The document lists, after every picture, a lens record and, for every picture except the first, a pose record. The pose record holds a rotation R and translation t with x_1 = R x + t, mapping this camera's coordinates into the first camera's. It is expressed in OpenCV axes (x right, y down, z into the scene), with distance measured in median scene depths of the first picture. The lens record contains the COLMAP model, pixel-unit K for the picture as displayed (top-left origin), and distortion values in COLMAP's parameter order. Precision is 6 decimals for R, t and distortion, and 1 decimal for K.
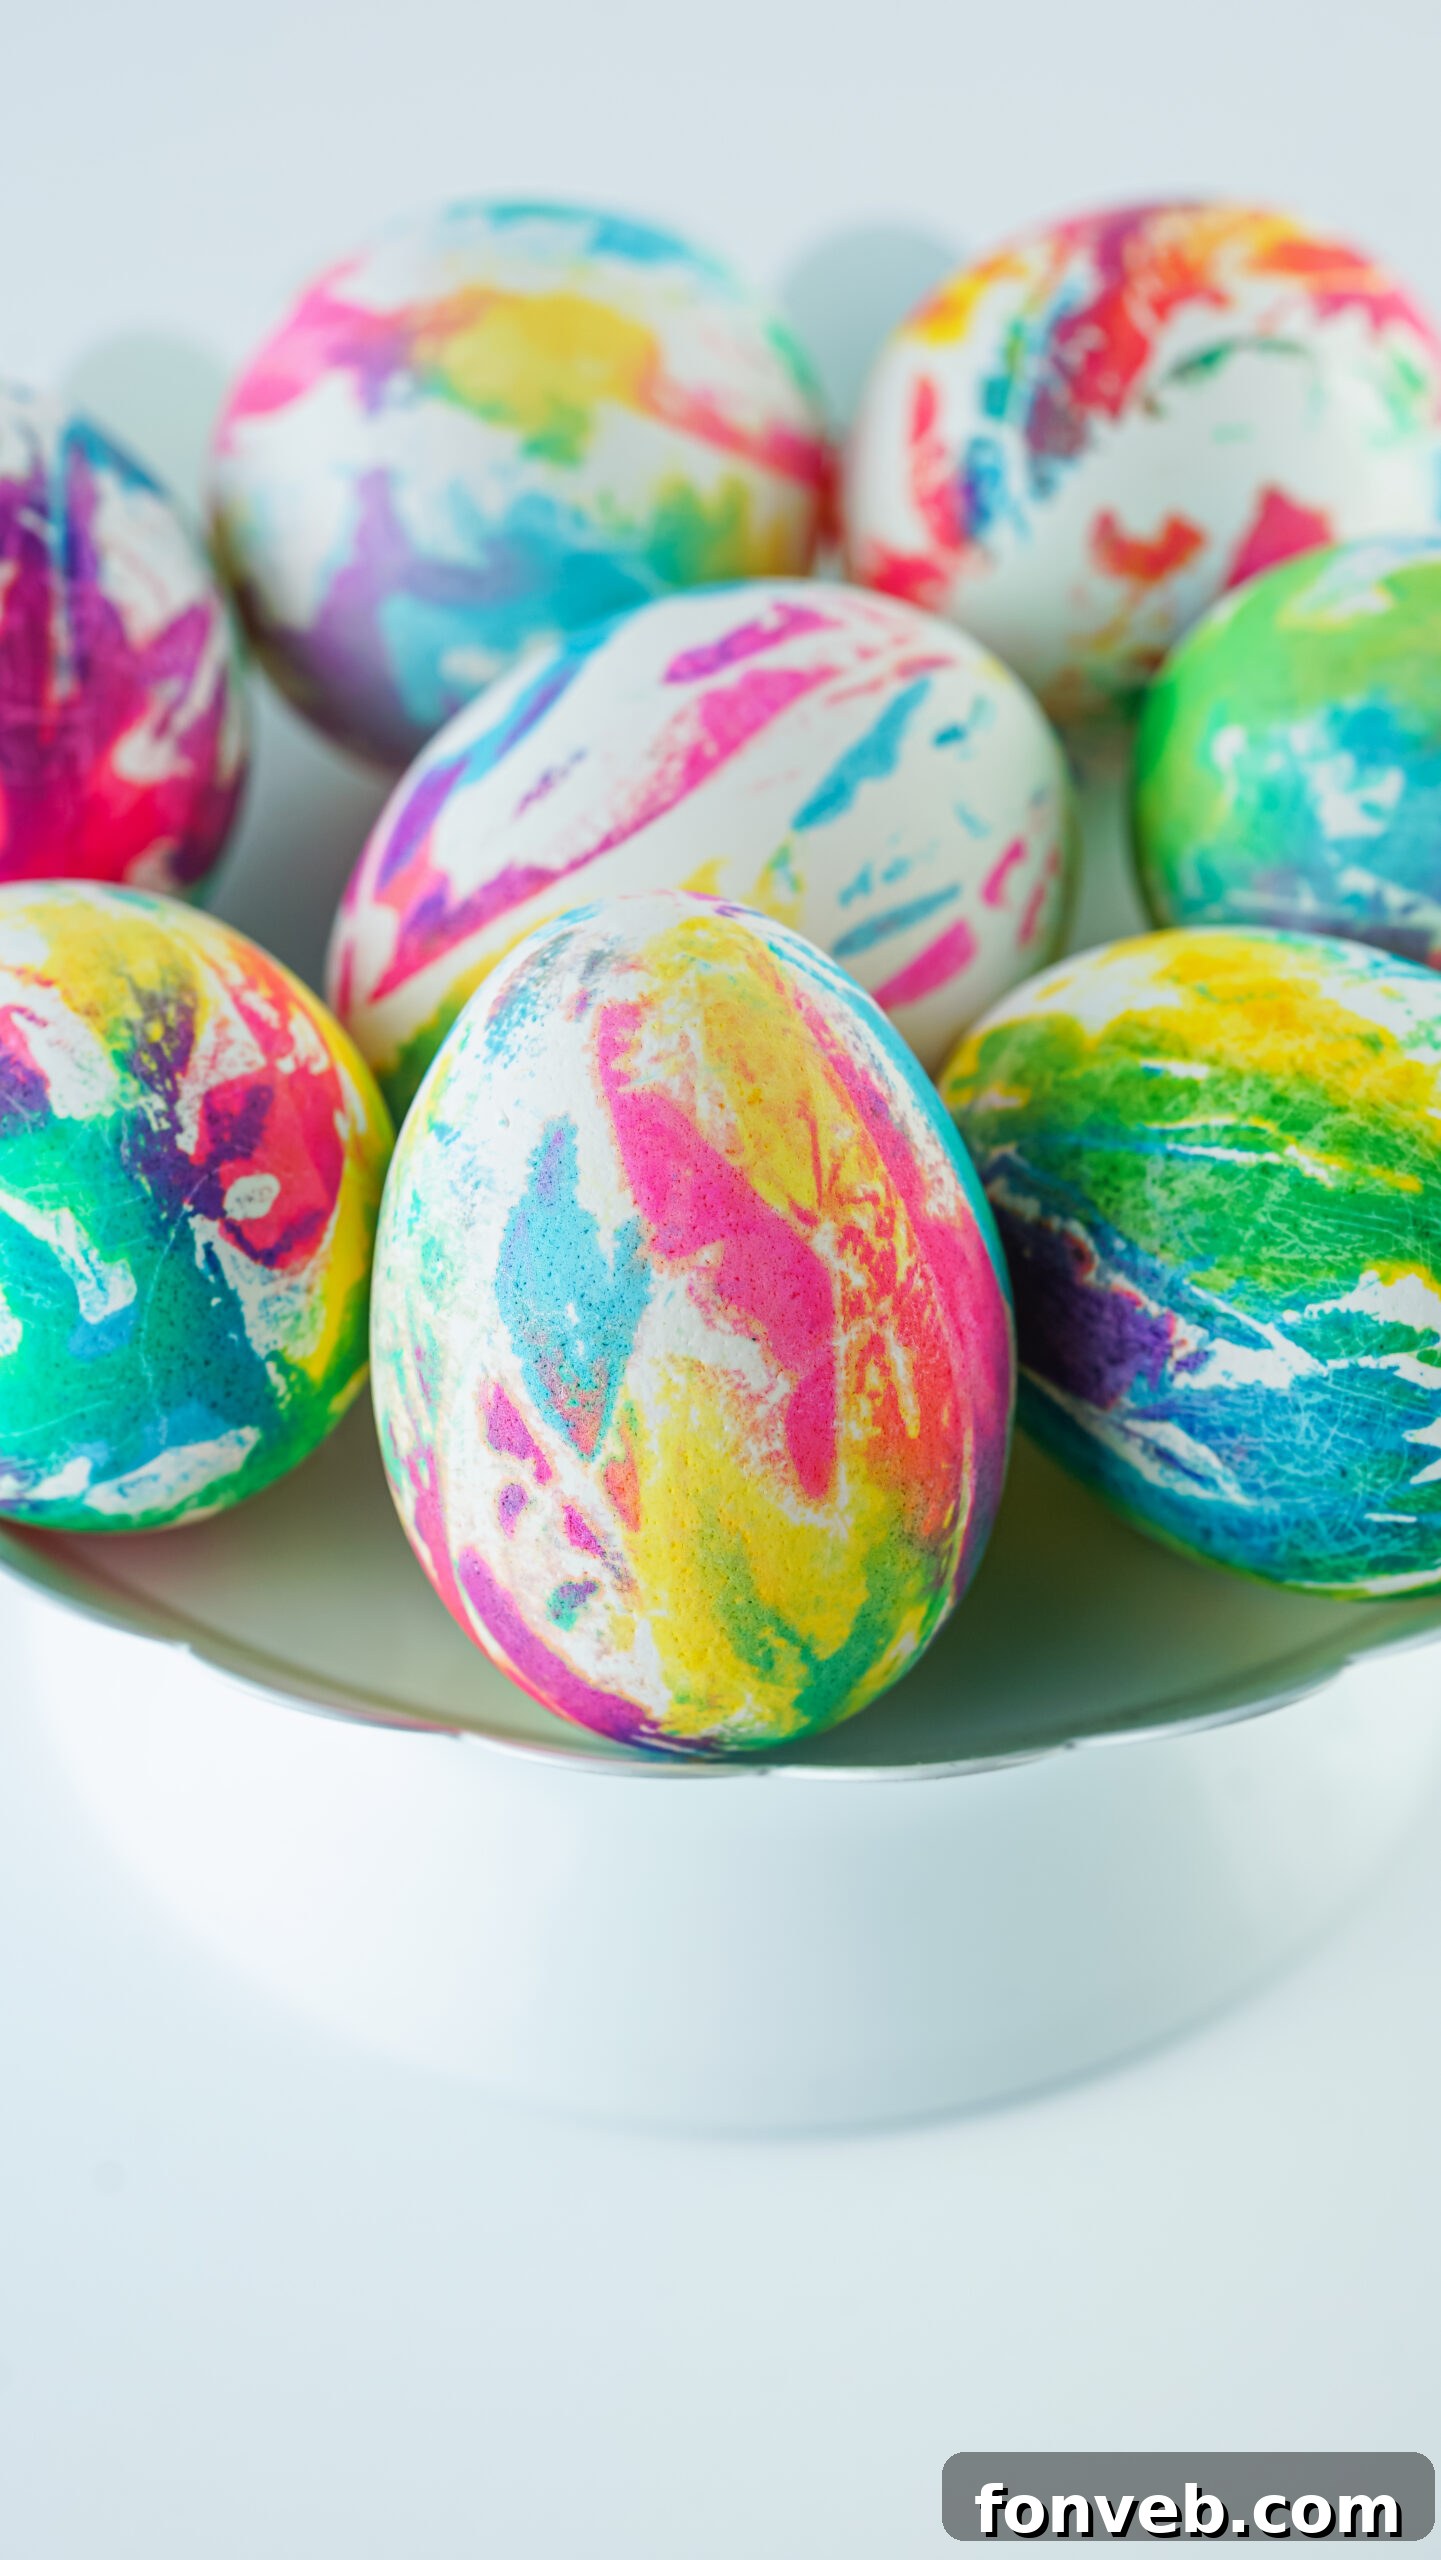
lens RADIAL K [[9123.4, 0, 720.5], [0, 9123.4, 1280.0], [0, 0, 1]] dist [-0.408572, 0.523997]
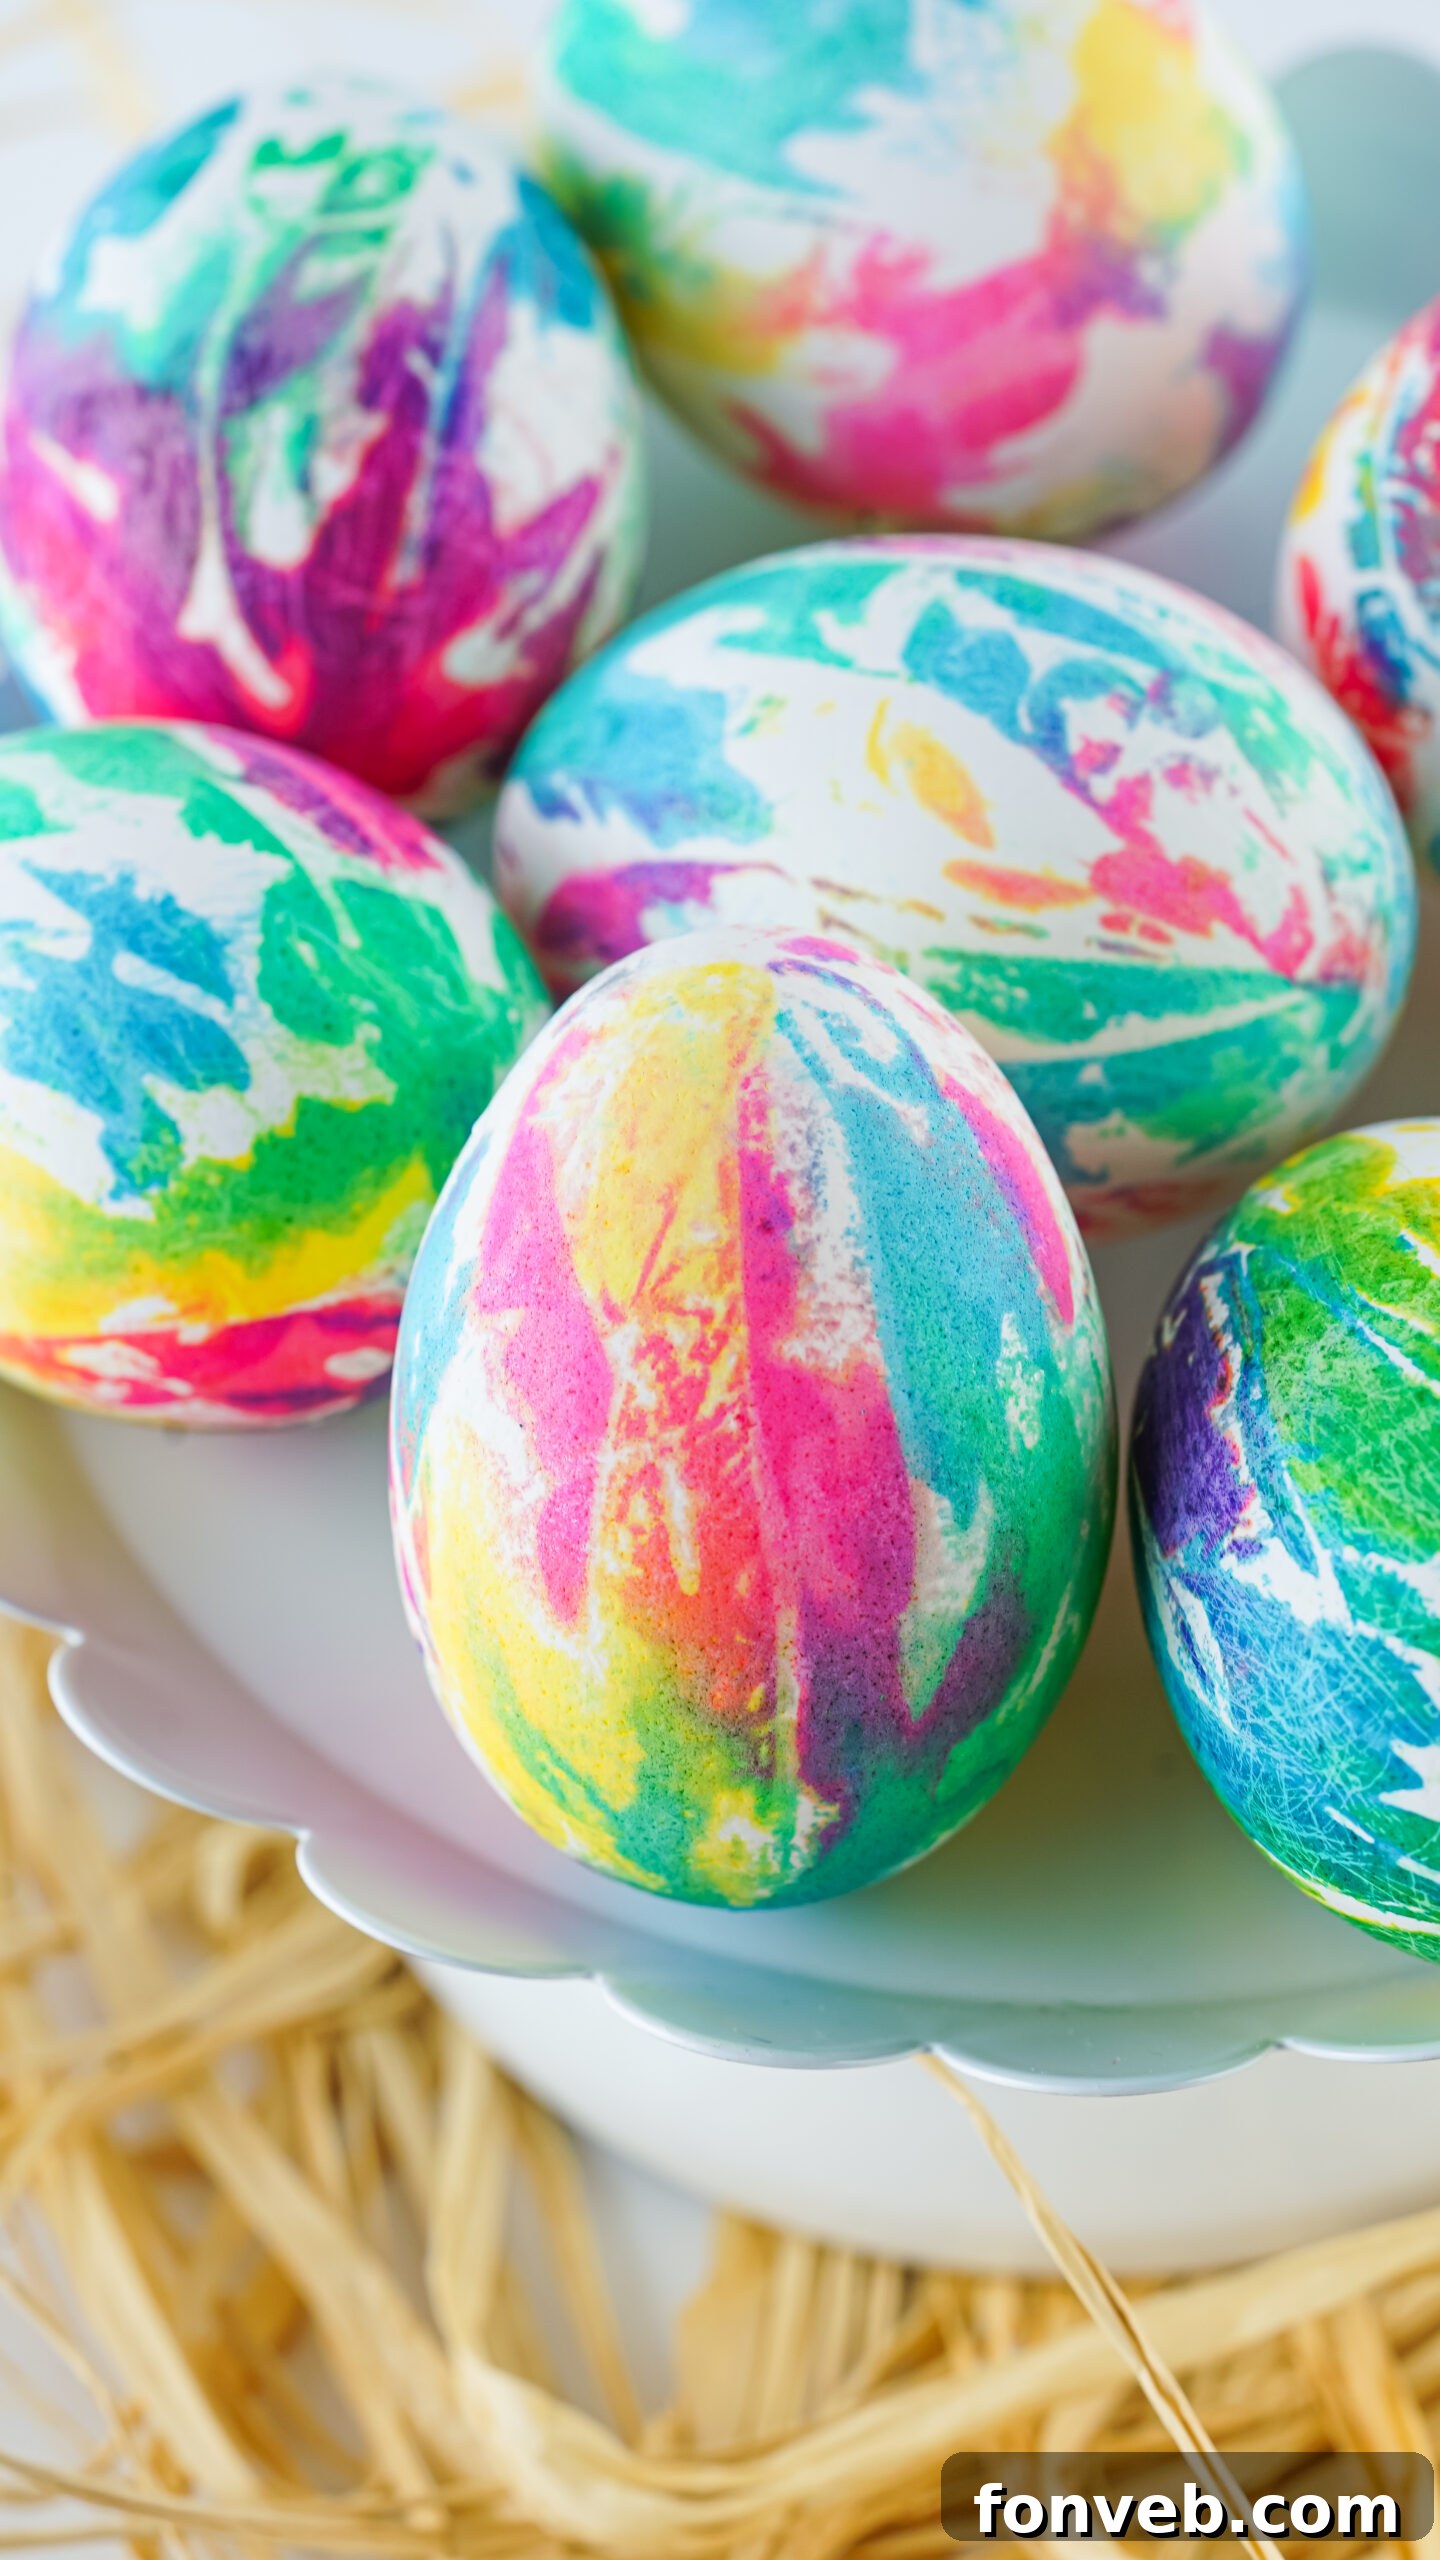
lens RADIAL K [[9123.4, 0, 720.0], [0, 9123.4, 1280.0], [0, 0, 1]] dist [-0.408572, 0.523997]
pose [[0.621919, 0.265206, -0.736806, 0.659126], [-0.237430, 0.960476, 0.145306, -0.139246], [0.746220, 0.084571, 0.660306, 0.426706]]
